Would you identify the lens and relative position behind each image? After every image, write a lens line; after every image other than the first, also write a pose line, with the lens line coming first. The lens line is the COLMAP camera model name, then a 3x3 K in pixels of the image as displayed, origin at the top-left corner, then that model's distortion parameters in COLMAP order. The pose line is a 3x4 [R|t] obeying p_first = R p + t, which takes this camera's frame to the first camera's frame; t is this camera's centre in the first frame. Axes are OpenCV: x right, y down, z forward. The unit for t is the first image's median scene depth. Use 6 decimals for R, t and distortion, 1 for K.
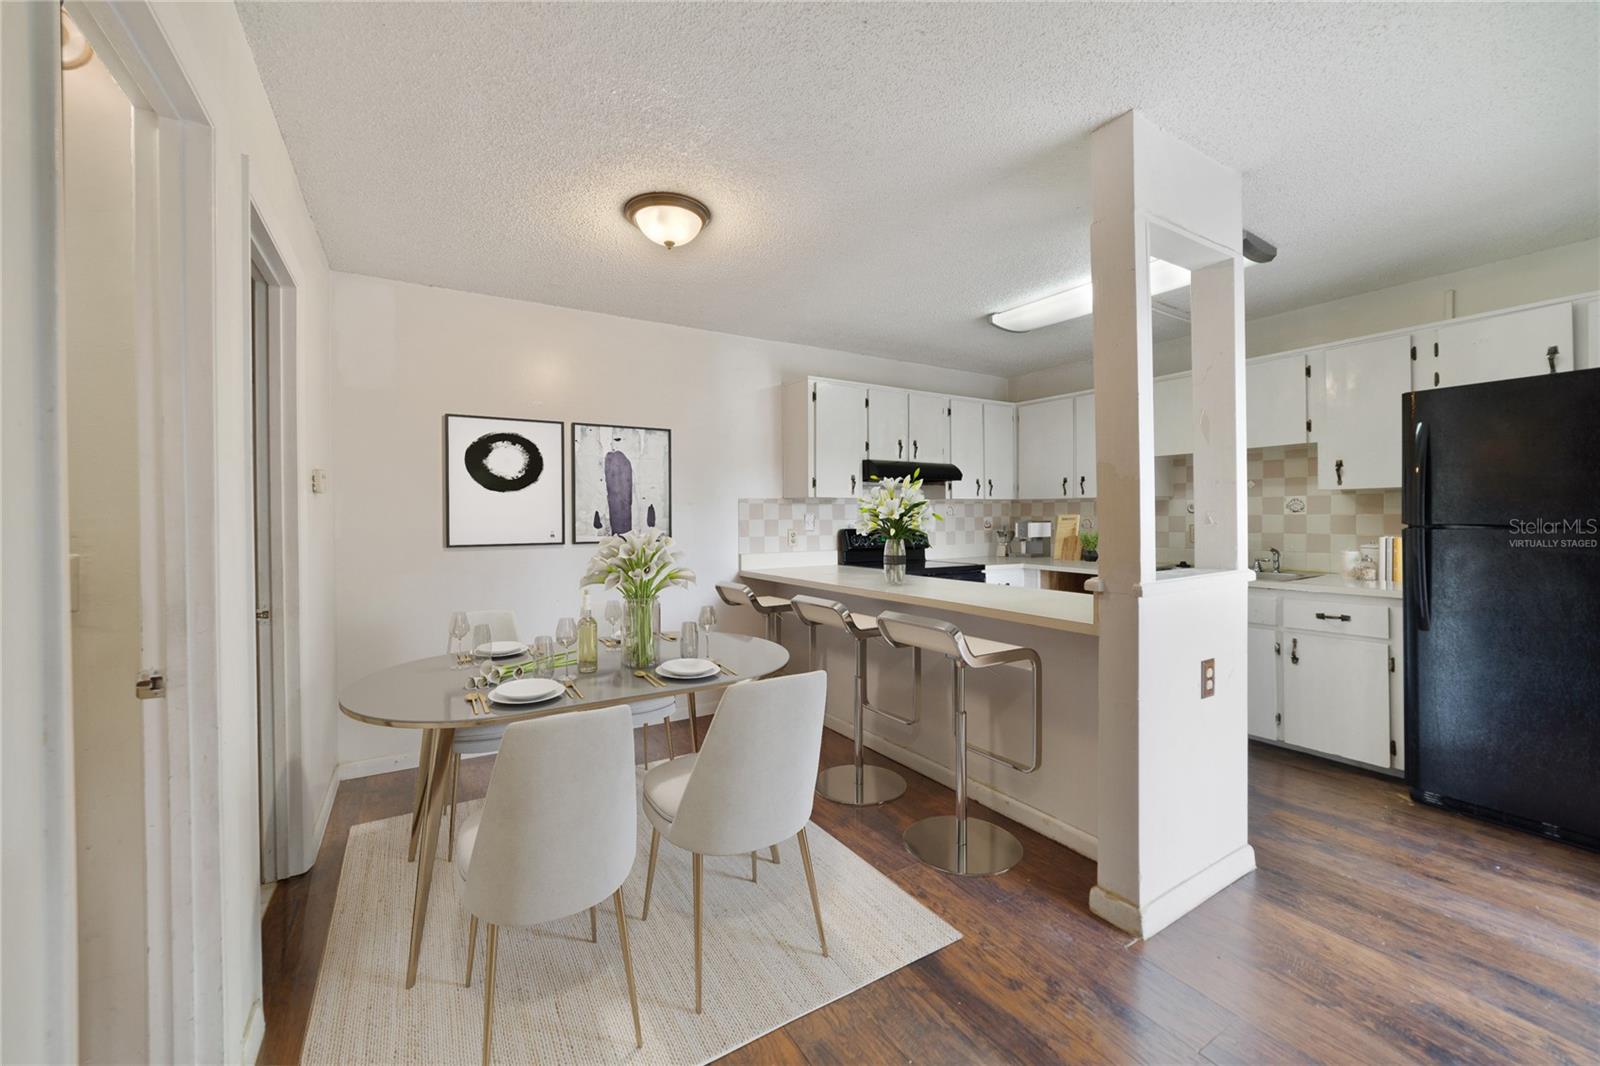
lens RADIAL K [[618.6, 0, 790.1], [0, 618.6, 525.7], [0, 0, 1]] dist [-0.016945, 0.000956]
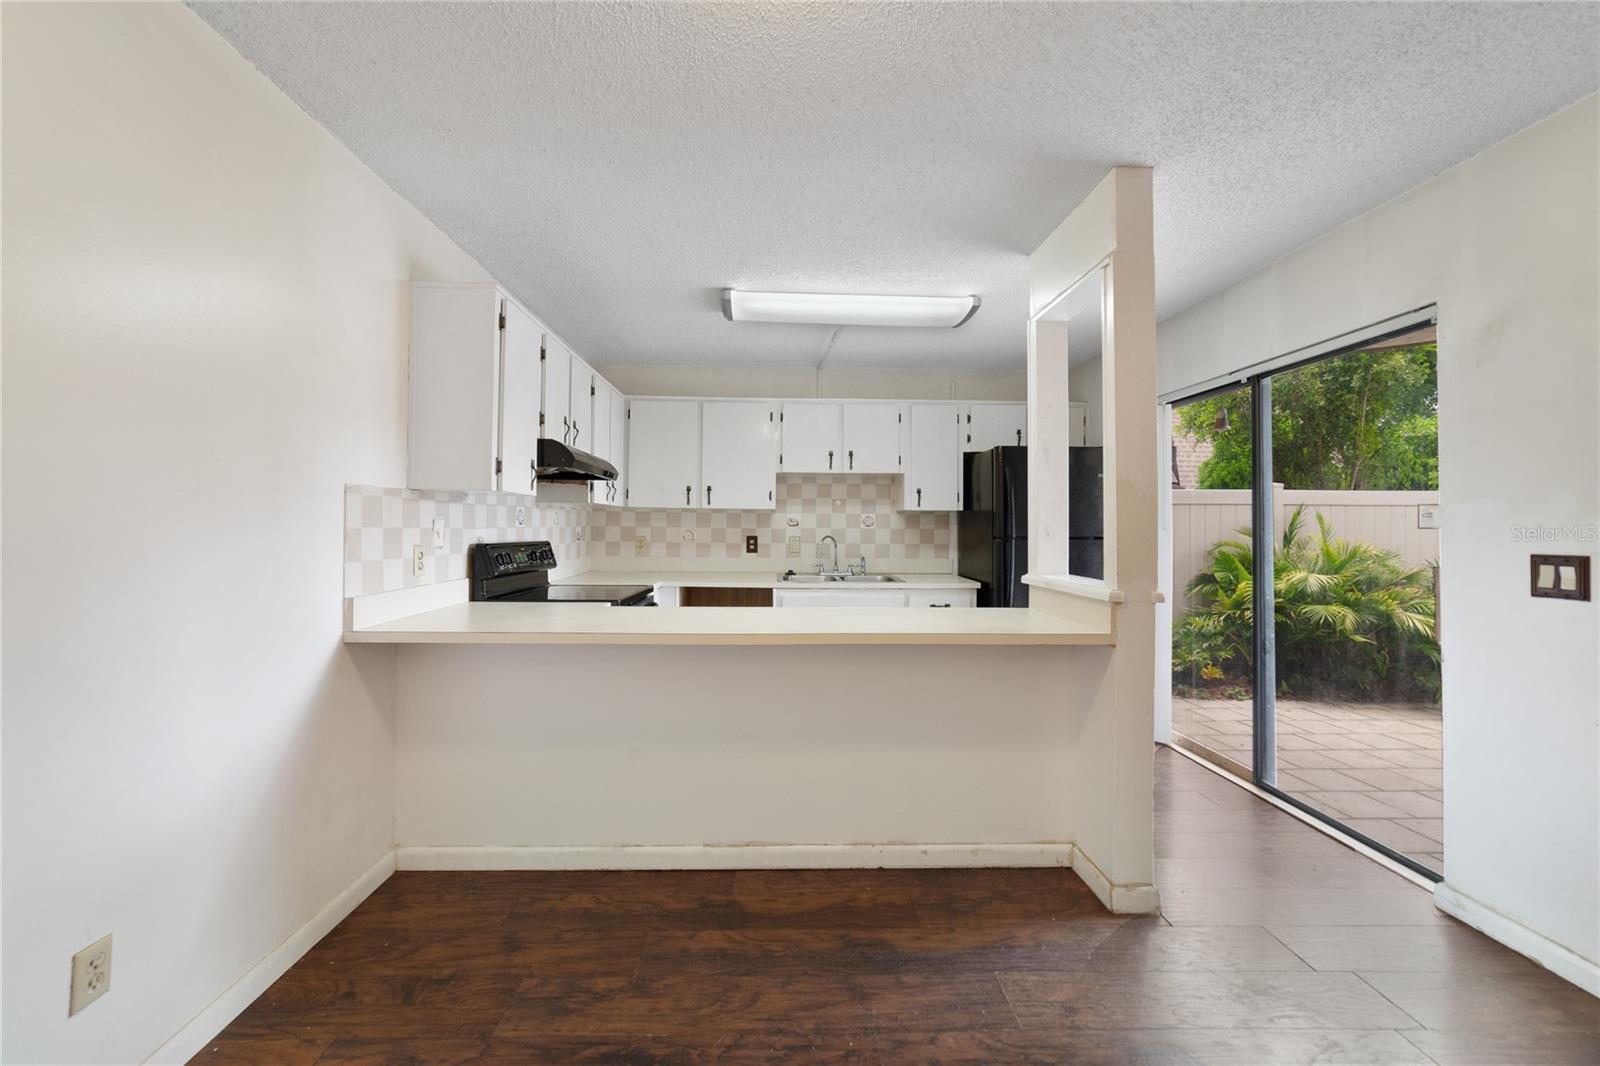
lens RADIAL K [[618.6, 0, 791.7], [0, 618.6, 525.1], [0, 0, 1]] dist [-0.016945, 0.000956]
pose [[0.493534, 0.015285, 0.869592, -0.314717], [-0.000745, 0.999853, -0.017152, -0.003329], [-0.869726, 0.007817, 0.493473, 0.440705]]
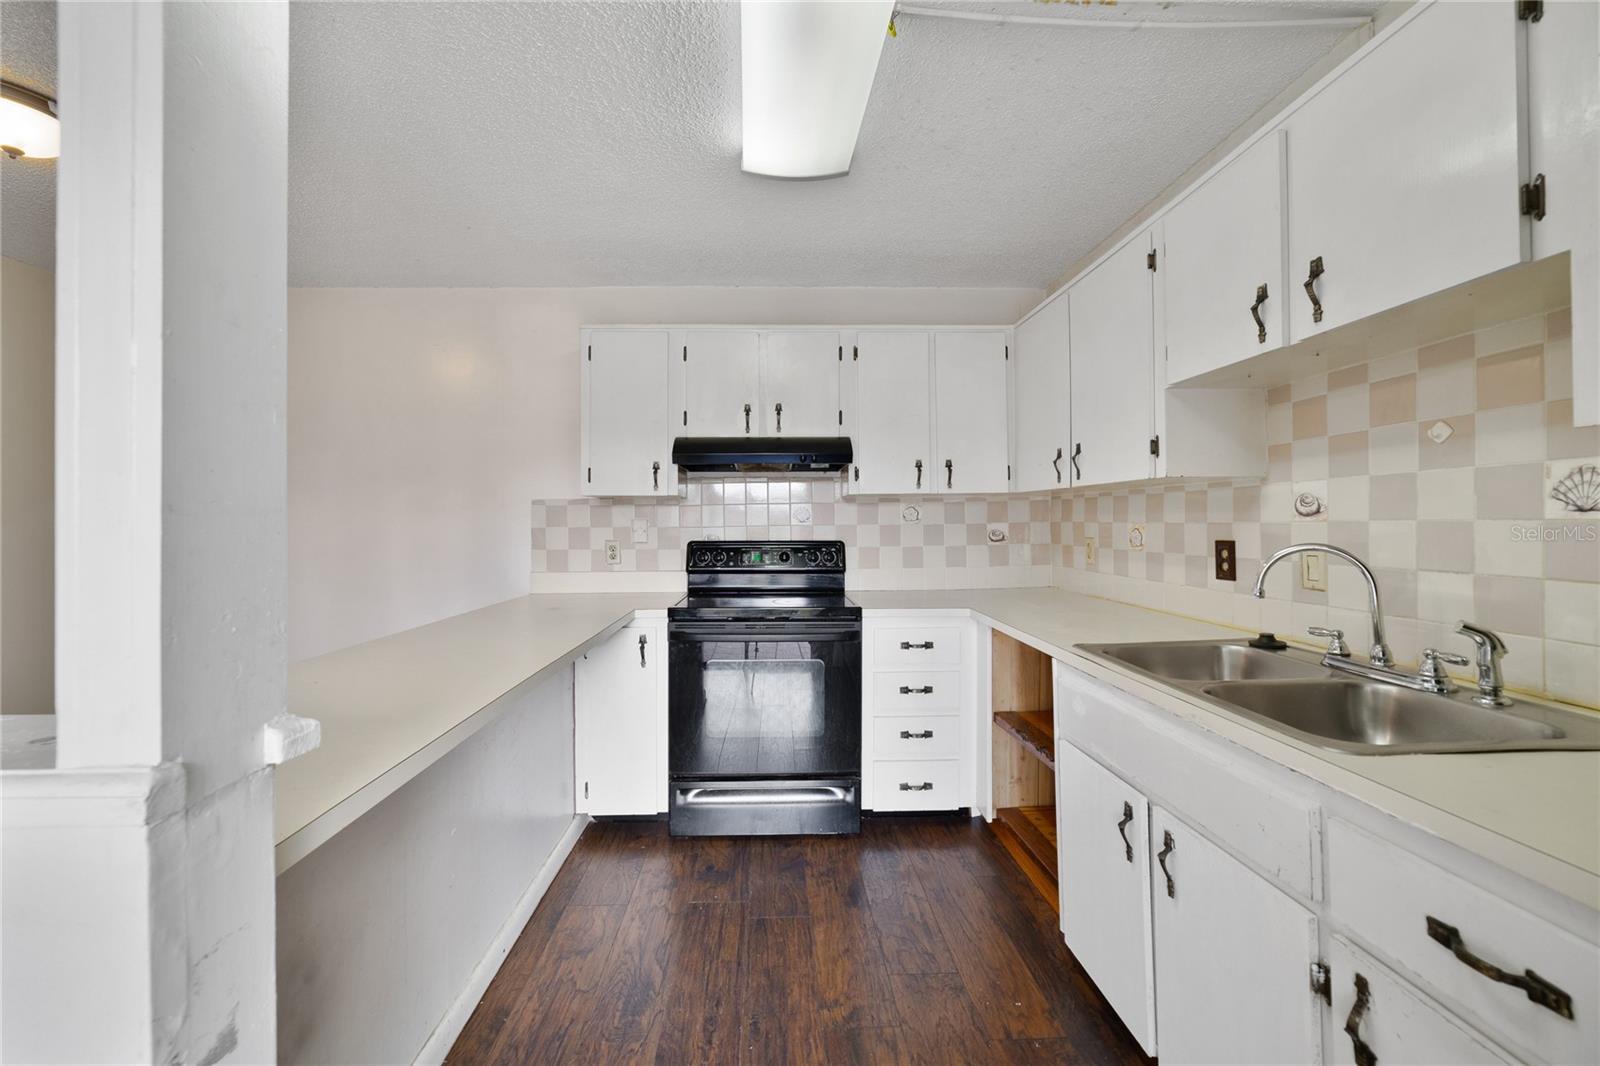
lens RADIAL K [[618.6, 0, 790.4], [0, 618.6, 523.6], [0, 0, 1]] dist [-0.016945, 0.000956]
pose [[0.870326, 0.001861, -0.492473, 0.548305], [-0.006456, 0.999950, -0.007631, -0.010126], [0.492434, 0.009821, 0.870294, 0.475311]]
